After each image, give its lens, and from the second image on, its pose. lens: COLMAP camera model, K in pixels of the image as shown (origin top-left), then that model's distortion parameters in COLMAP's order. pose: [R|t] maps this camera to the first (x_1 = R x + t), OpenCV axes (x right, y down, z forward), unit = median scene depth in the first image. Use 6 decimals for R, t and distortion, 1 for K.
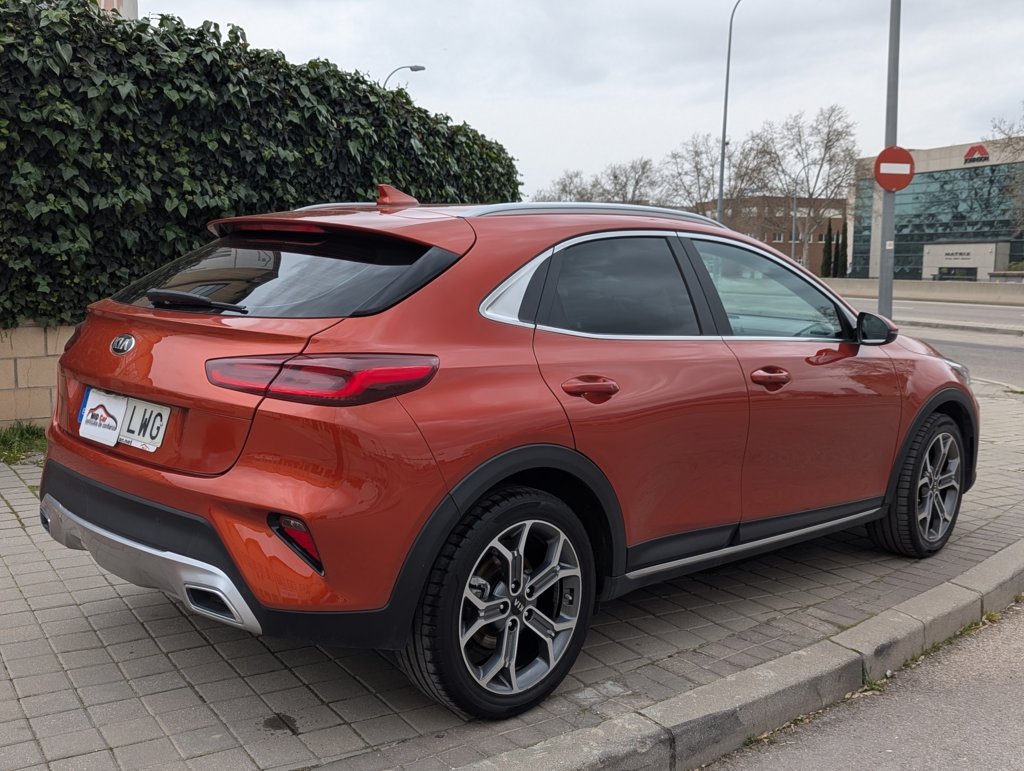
lens RADIAL K [[1081.7, 0, 515.6], [0, 1081.7, 385.8], [0, 0, 1]] dist [0.035011, 0.000000]
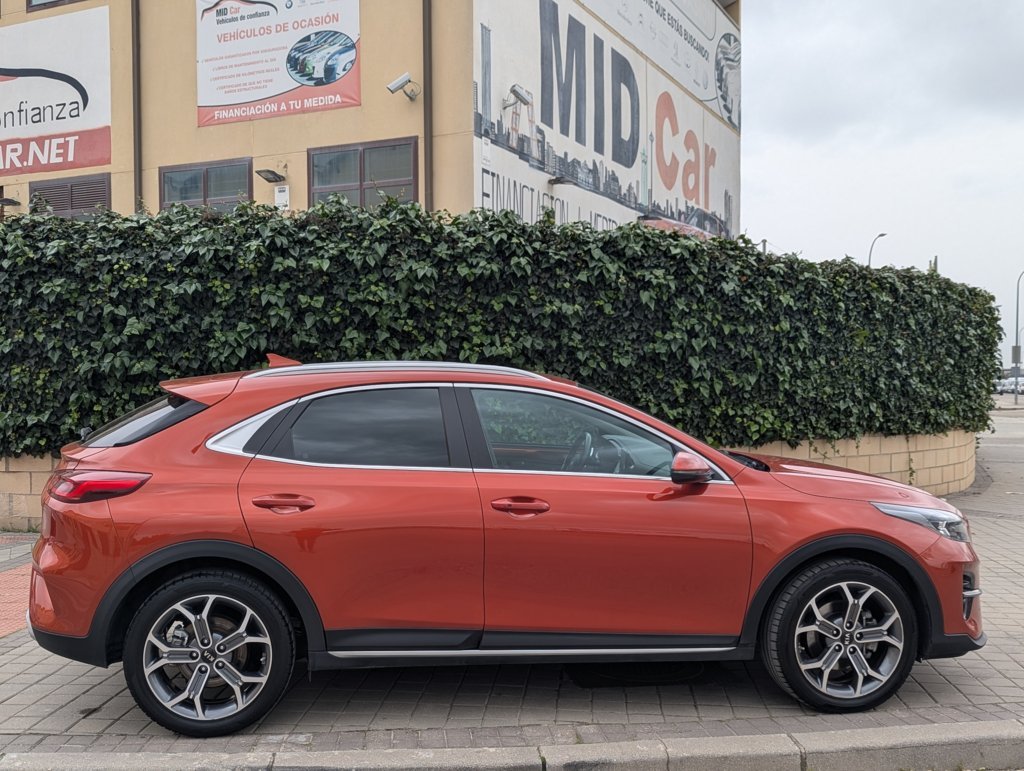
lens RADIAL K [[1081.7, 0, 509.0], [0, 1081.7, 383.9], [0, 0, 1]] dist [0.035011, 0.000000]
pose [[0.799805, -0.015490, -0.600060, 0.502804], [-0.054588, 0.993648, -0.098410, -0.012748], [0.597773, 0.111465, 0.793879, 0.034865]]
